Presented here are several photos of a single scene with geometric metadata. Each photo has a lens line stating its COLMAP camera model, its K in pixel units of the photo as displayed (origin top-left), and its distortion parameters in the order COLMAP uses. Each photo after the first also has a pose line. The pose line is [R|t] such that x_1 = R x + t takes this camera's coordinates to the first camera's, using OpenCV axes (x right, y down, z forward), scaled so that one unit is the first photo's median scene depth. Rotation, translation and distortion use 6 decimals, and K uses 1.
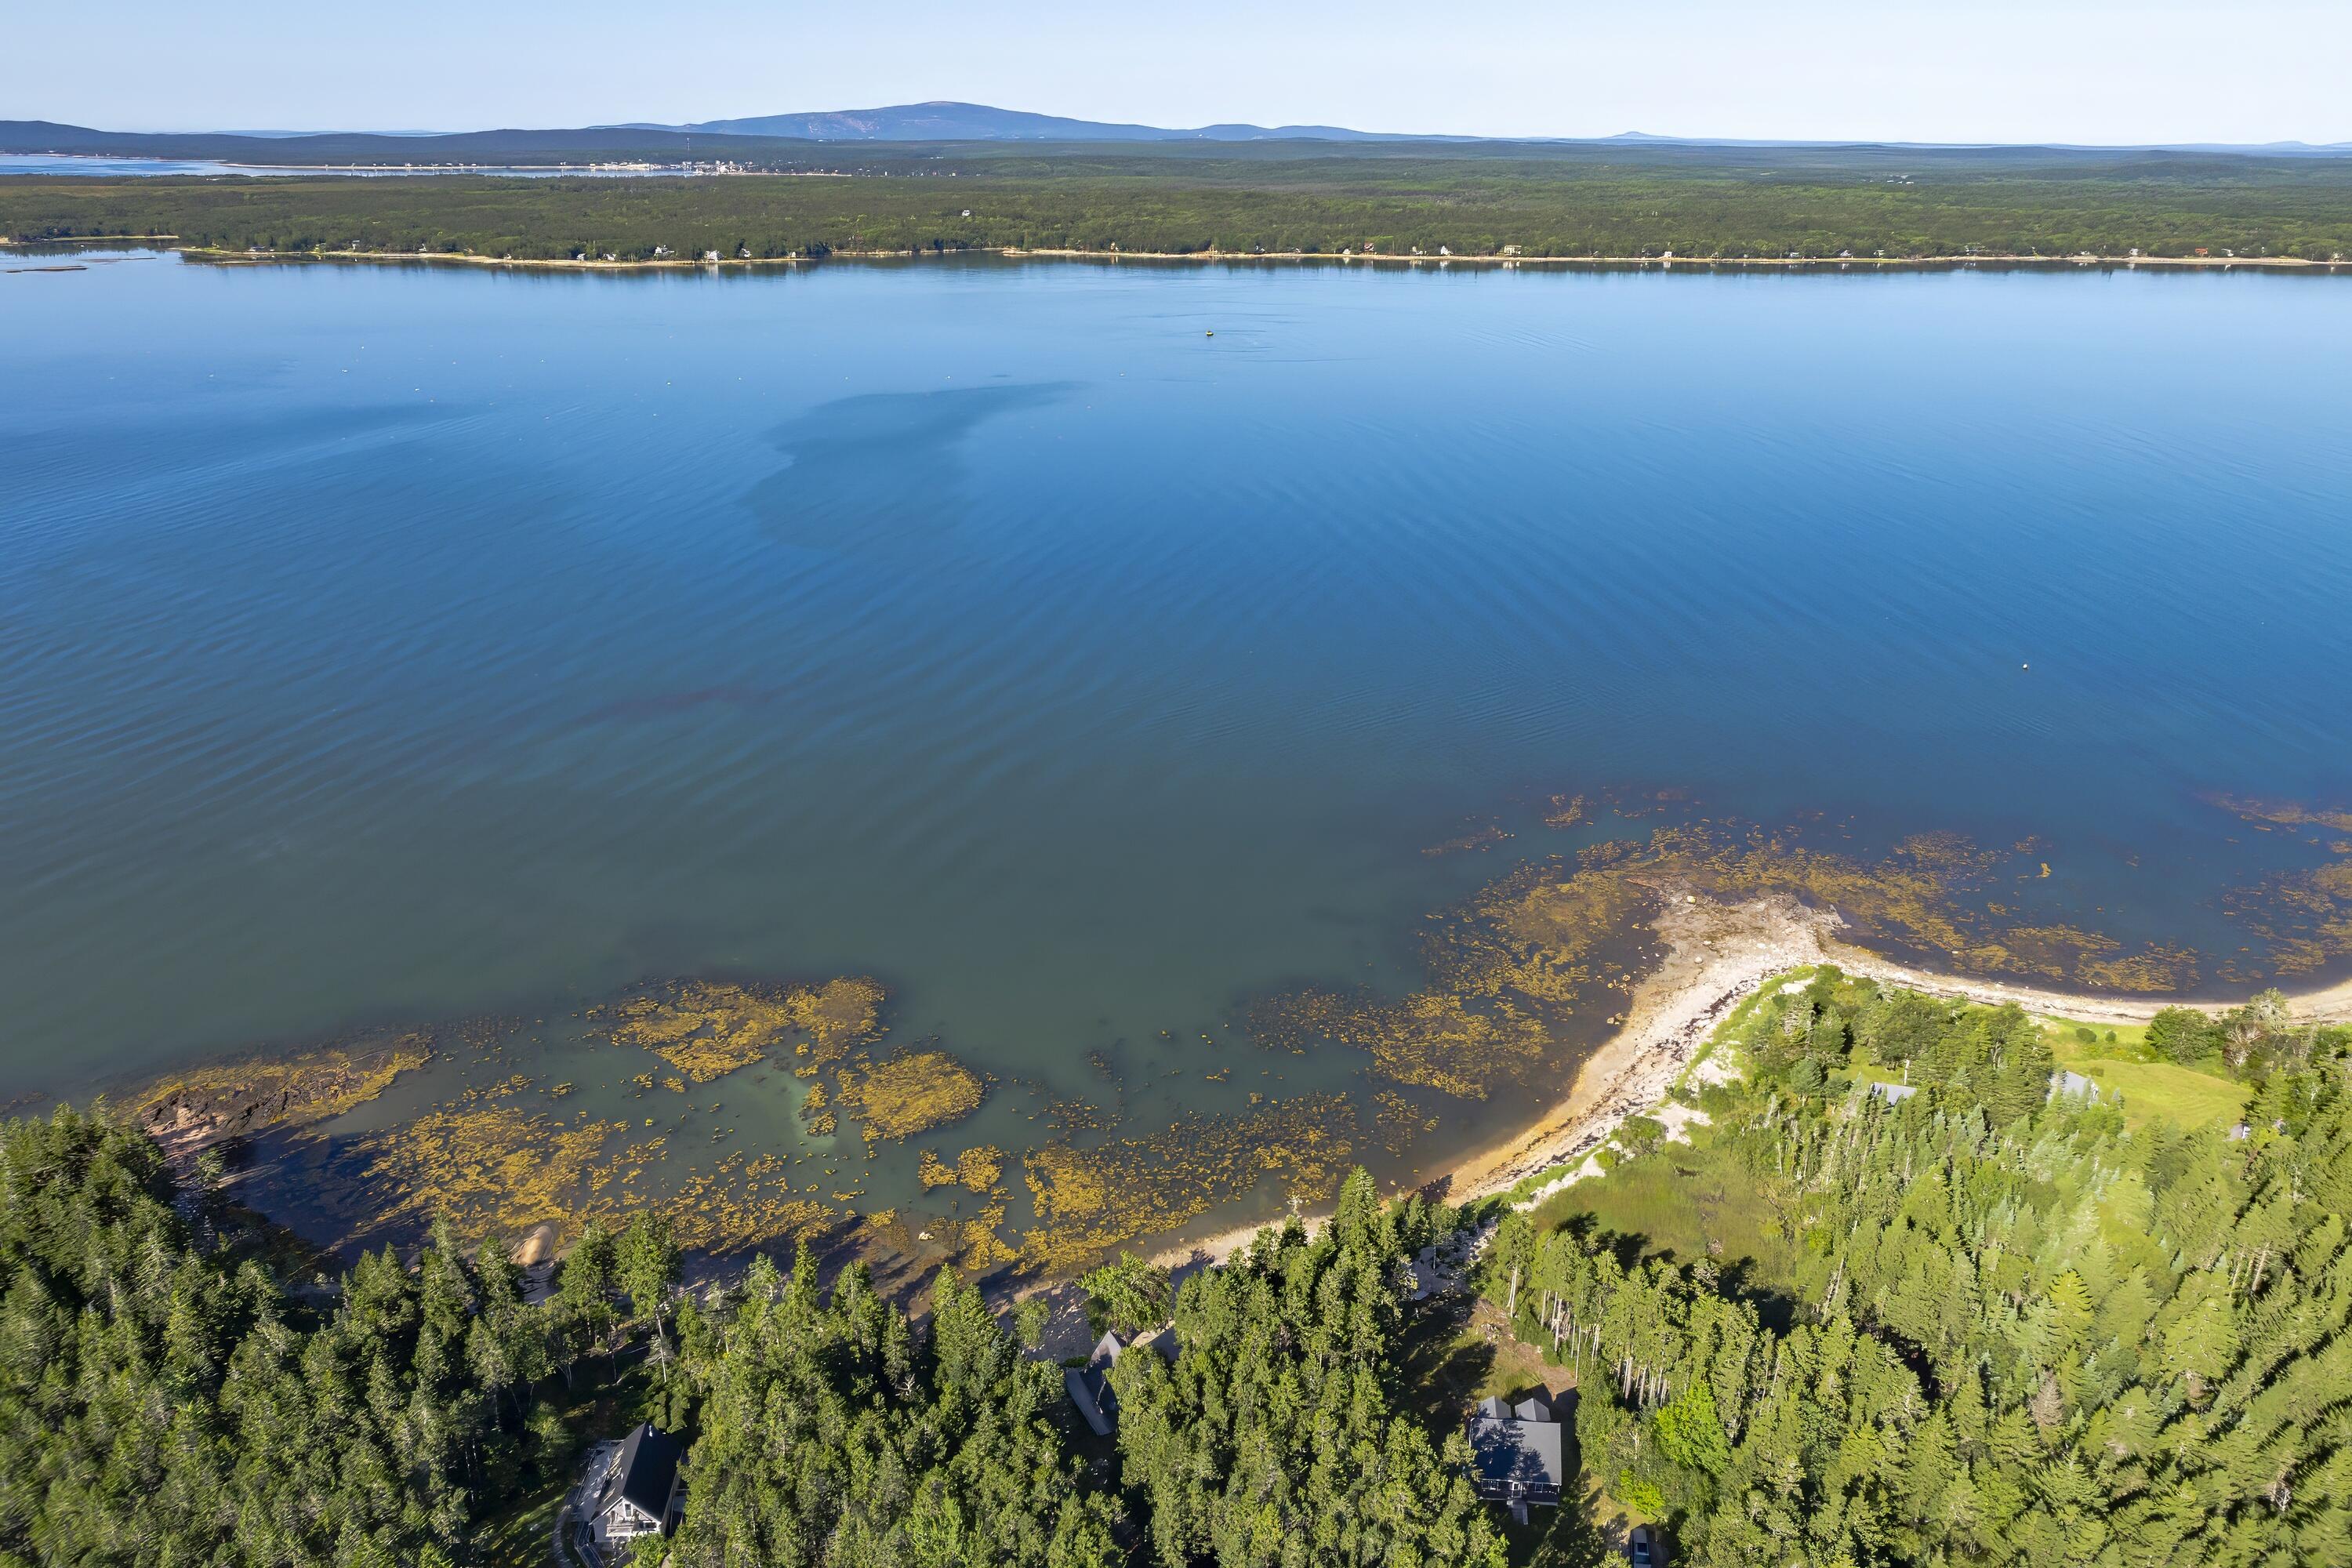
lens RADIAL K [[1656.9, 0, 1168.9], [0, 1656.9, 777.4], [0, 0, 1]] dist [-0.005172, 0.004589]
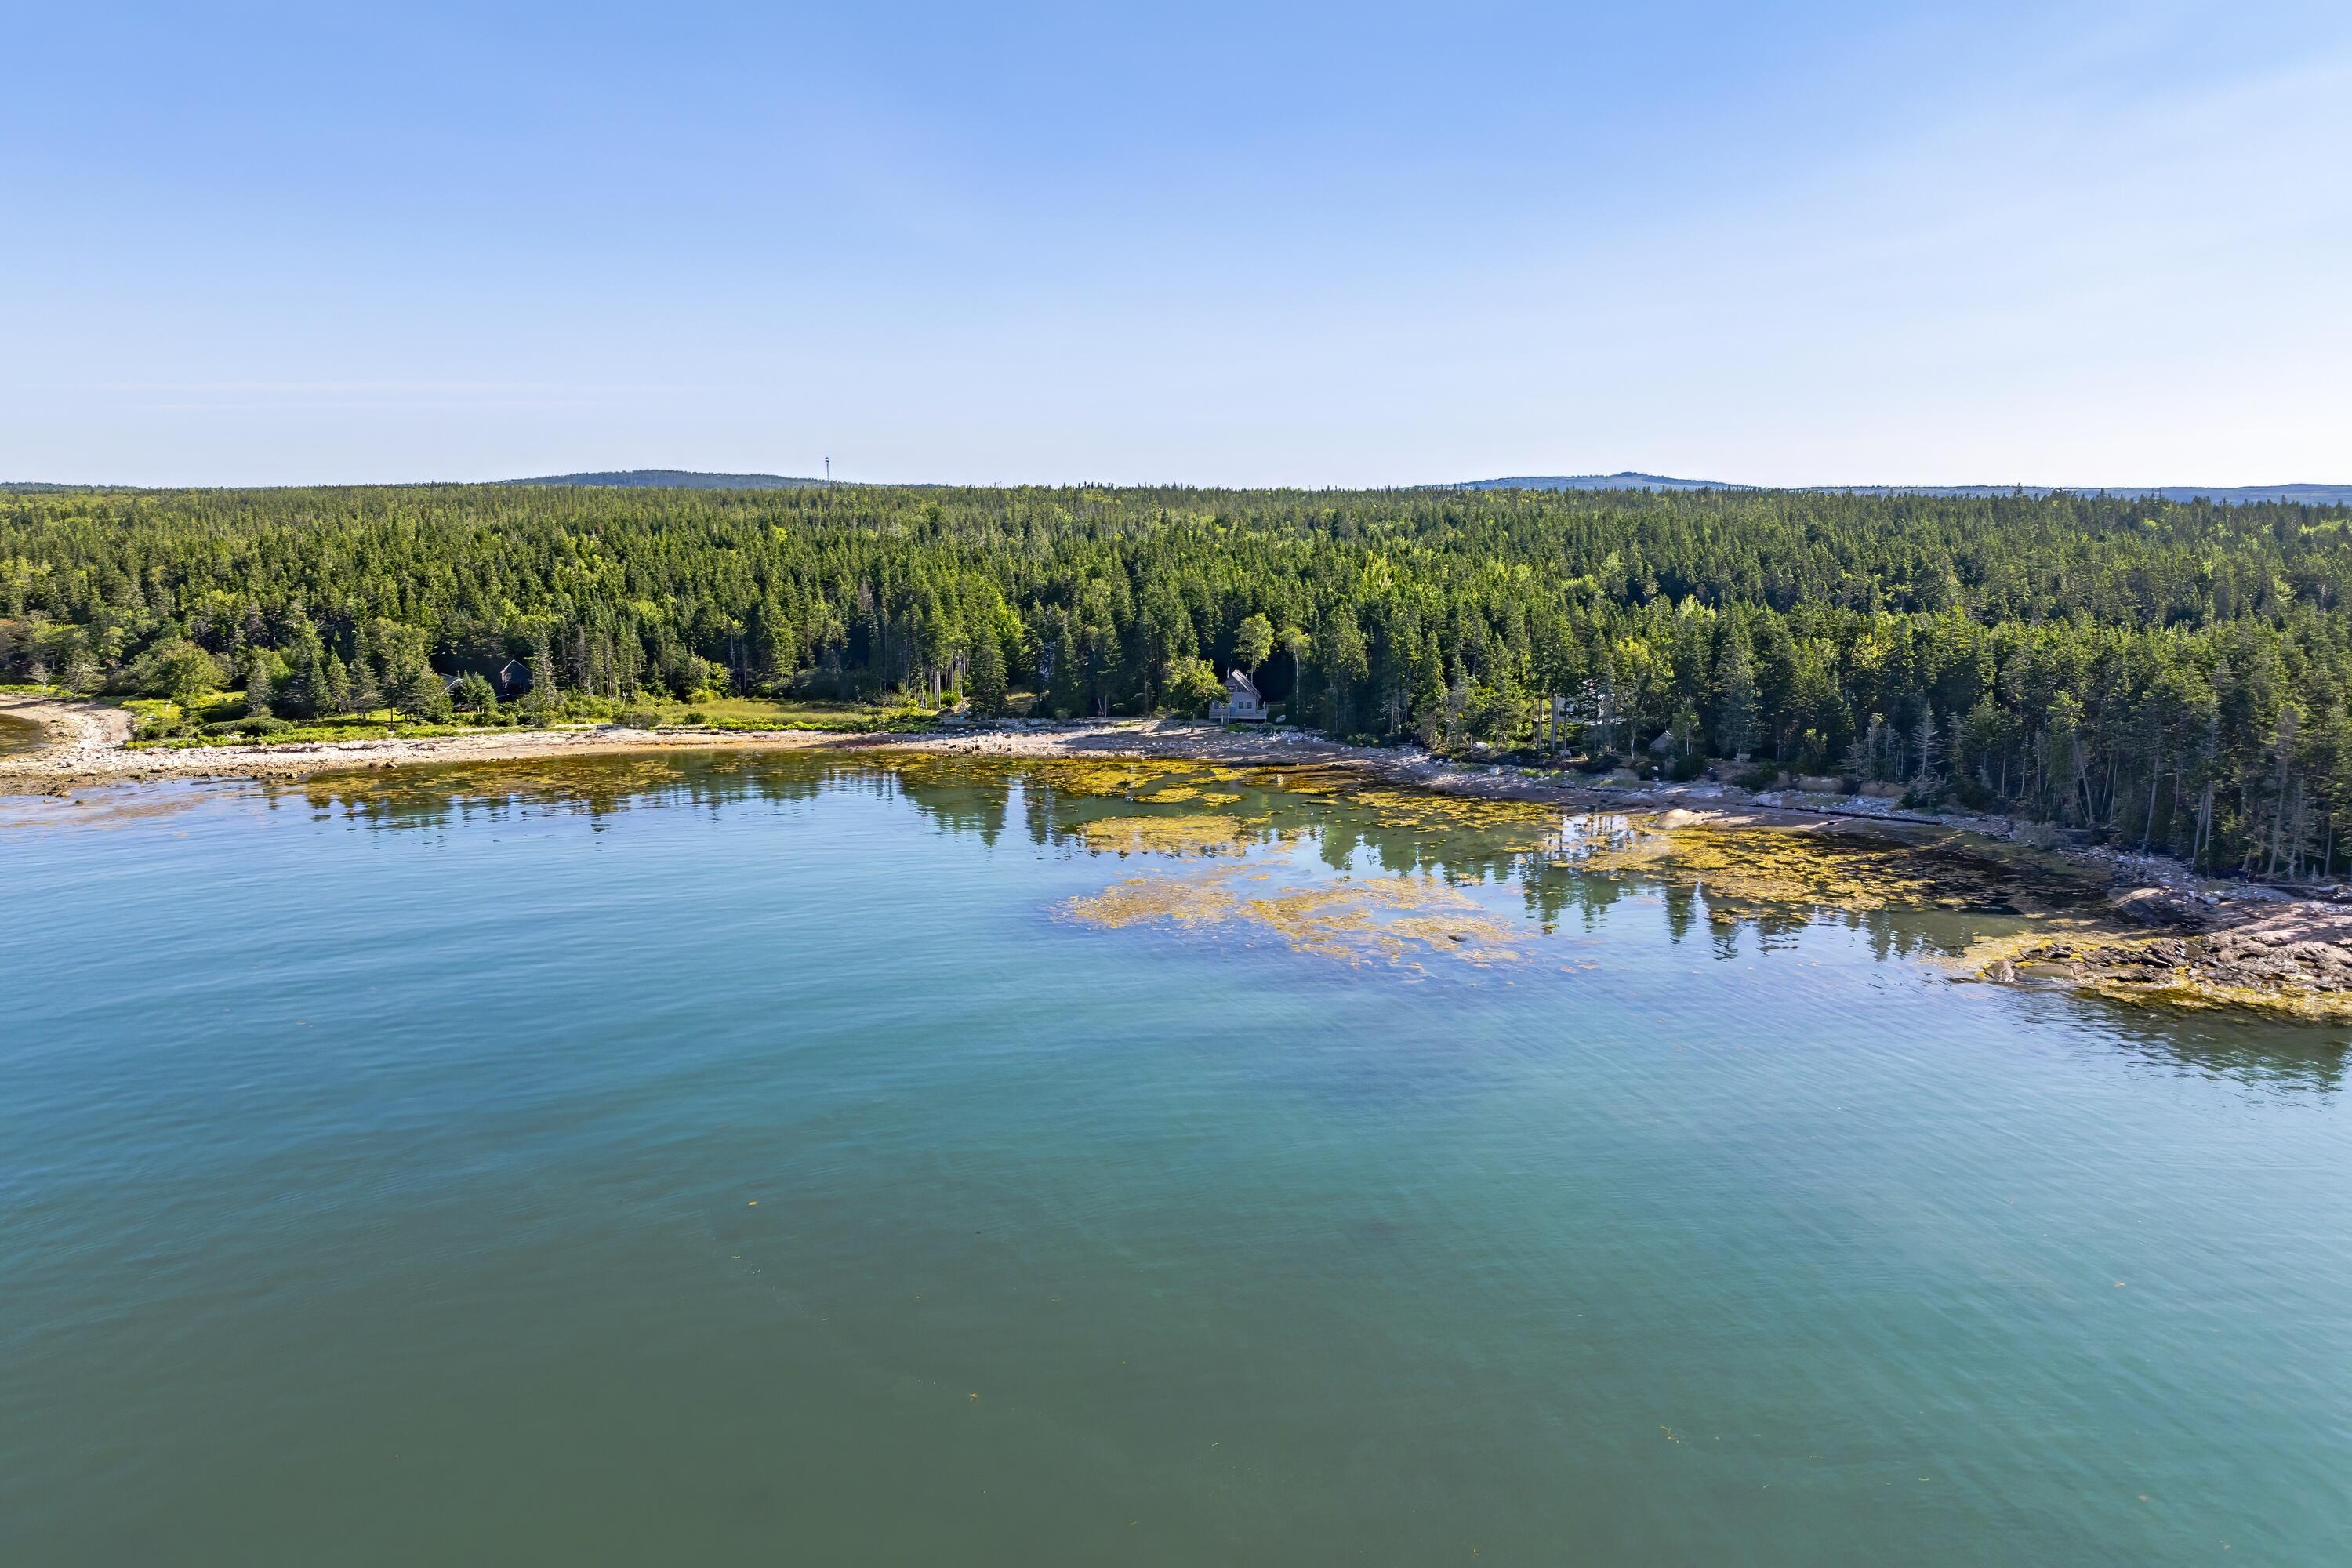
lens RADIAL K [[1650.5, 0, 1174.7], [0, 1650.5, 770.1], [0, 0, 1]] dist [-0.006643, -0.009973]
pose [[-0.827592, -0.099646, 0.552415, -0.083615], [0.202903, 0.864472, 0.459911, -0.024521], [-0.523376, 0.492705, -0.695212, 0.225349]]
